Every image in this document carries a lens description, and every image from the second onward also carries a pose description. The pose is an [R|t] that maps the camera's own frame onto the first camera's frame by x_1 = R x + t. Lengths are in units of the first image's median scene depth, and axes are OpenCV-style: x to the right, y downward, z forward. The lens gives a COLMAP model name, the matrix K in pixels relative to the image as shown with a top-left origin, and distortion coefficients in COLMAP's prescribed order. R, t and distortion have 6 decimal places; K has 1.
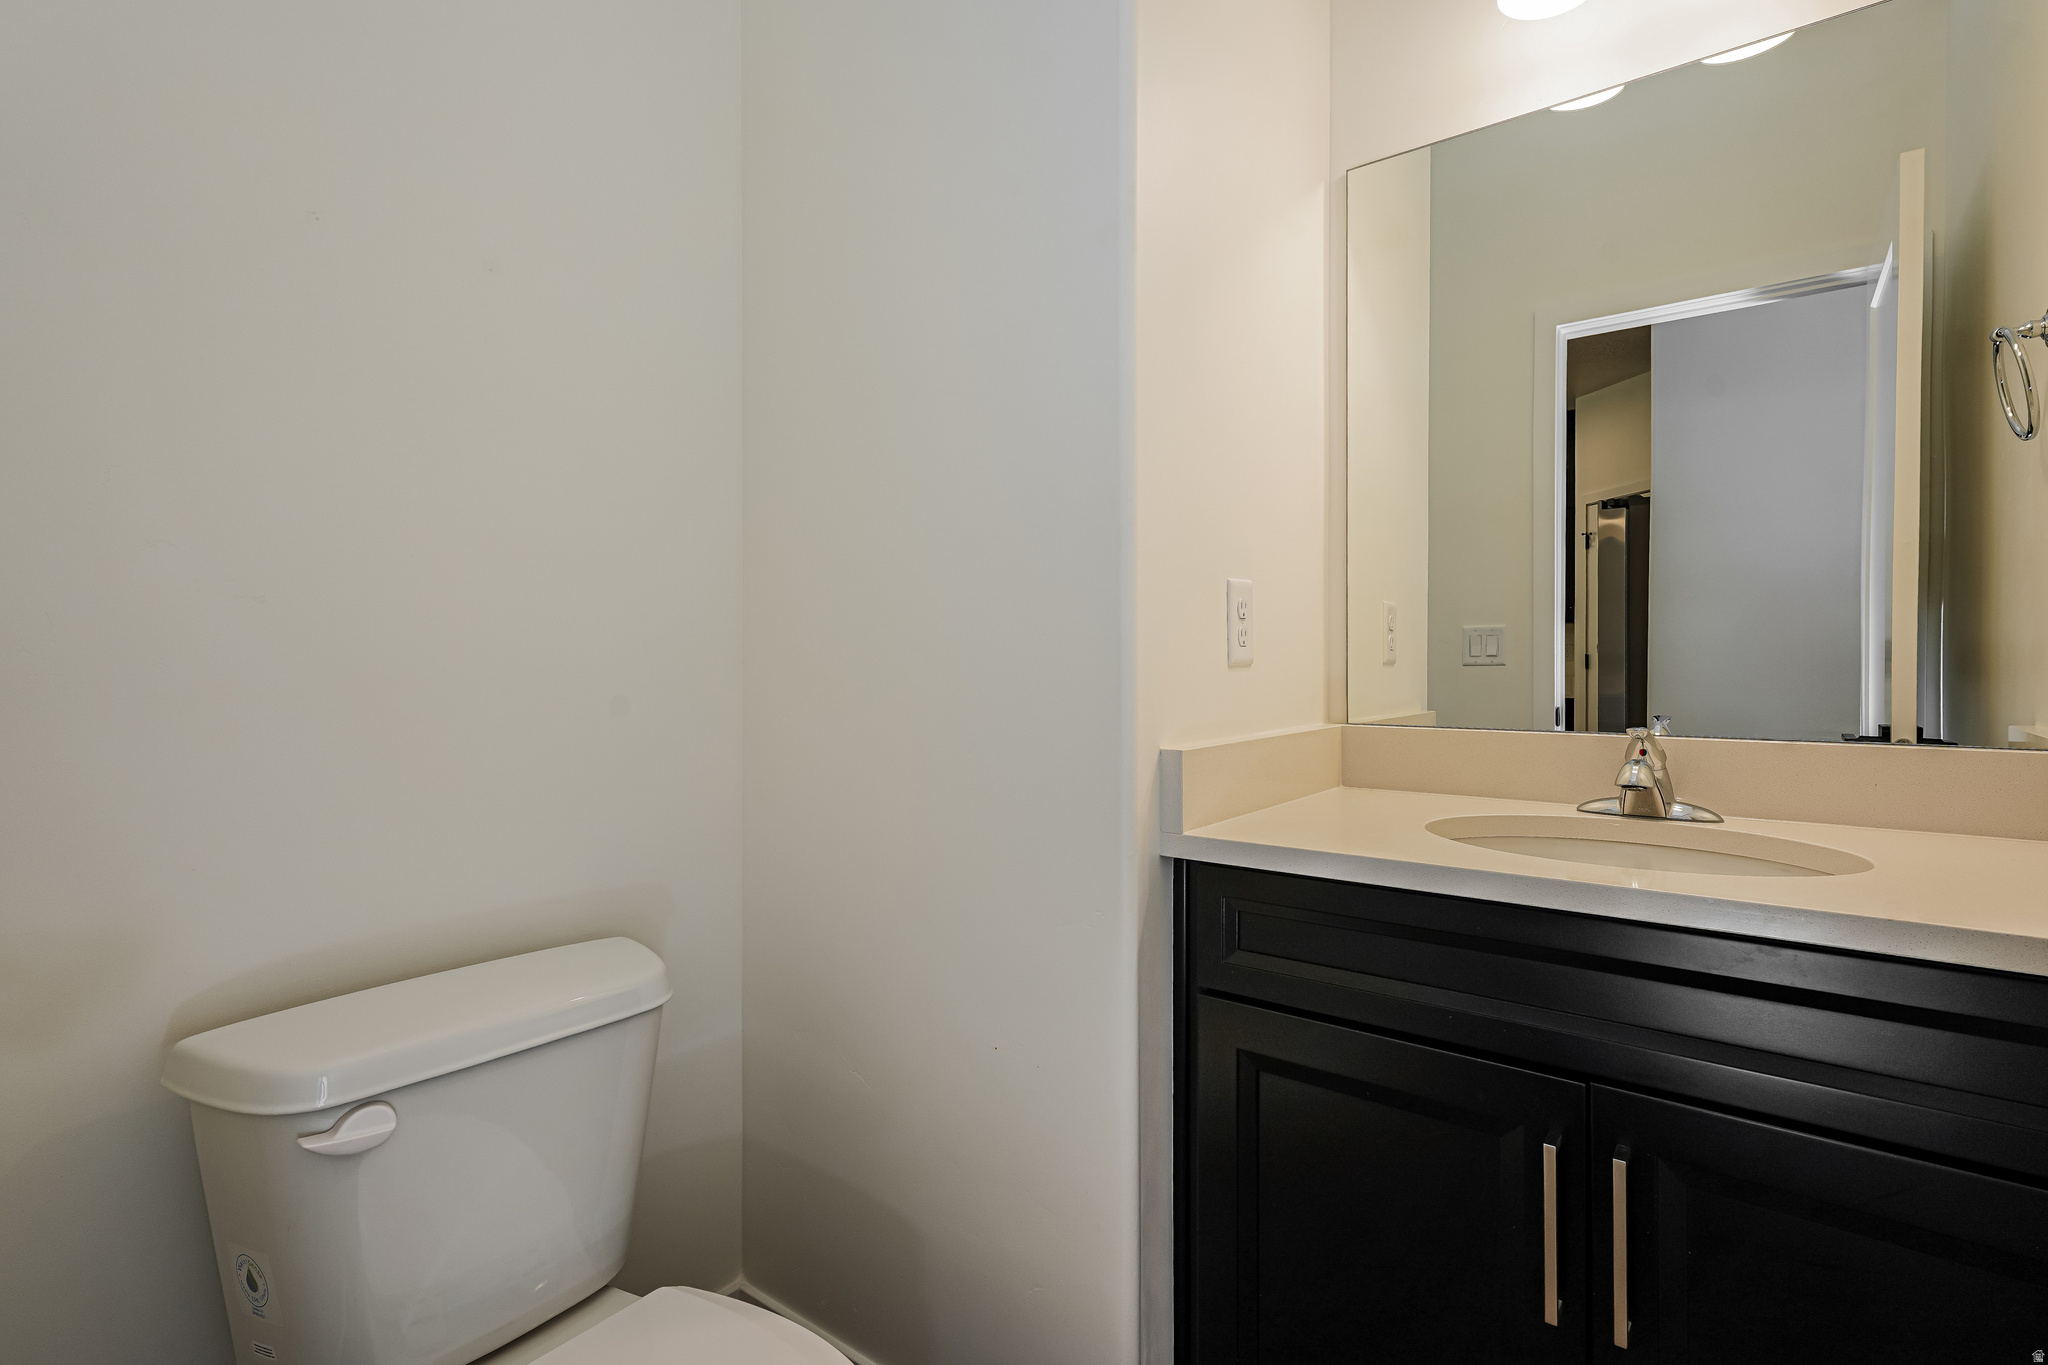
lens RADIAL K [[992.1, 0, 1034.1], [0, 992.1, 670.5], [0, 0, 1]] dist [-0.002575, -0.000417]
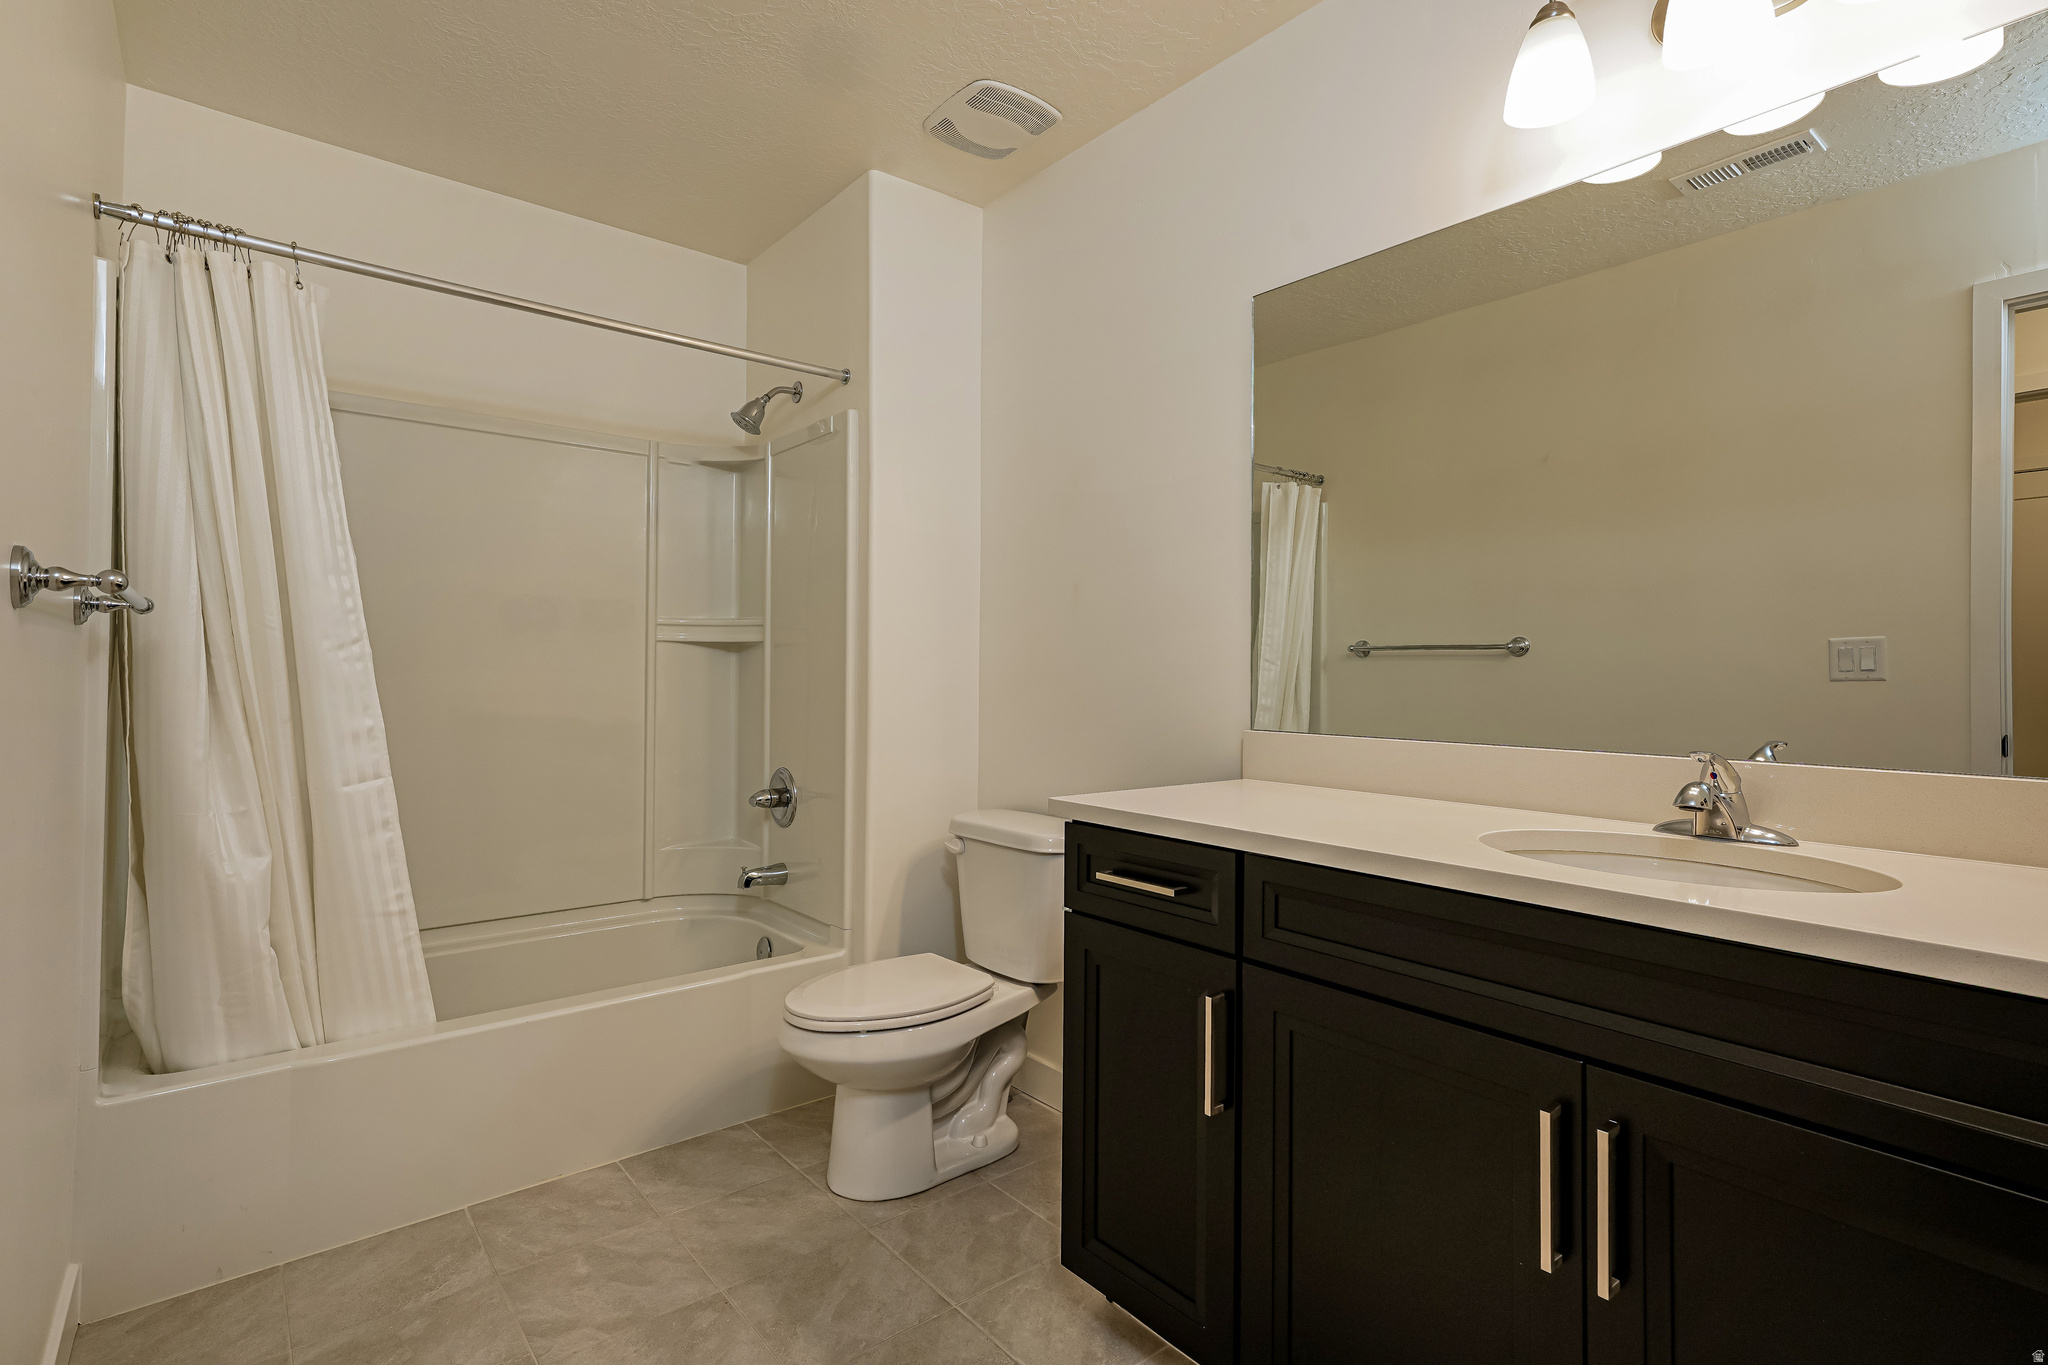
lens RADIAL K [[992.1, 0, 1016.3], [0, 992.1, 682.0], [0, 0, 1]] dist [-0.002575, -0.000417]
pose [[0.957251, 0.006836, -0.289177, 0.216600], [-0.006854, 0.999976, 0.000950, -0.011223], [0.289176, 0.001073, 0.957275, -0.215100]]
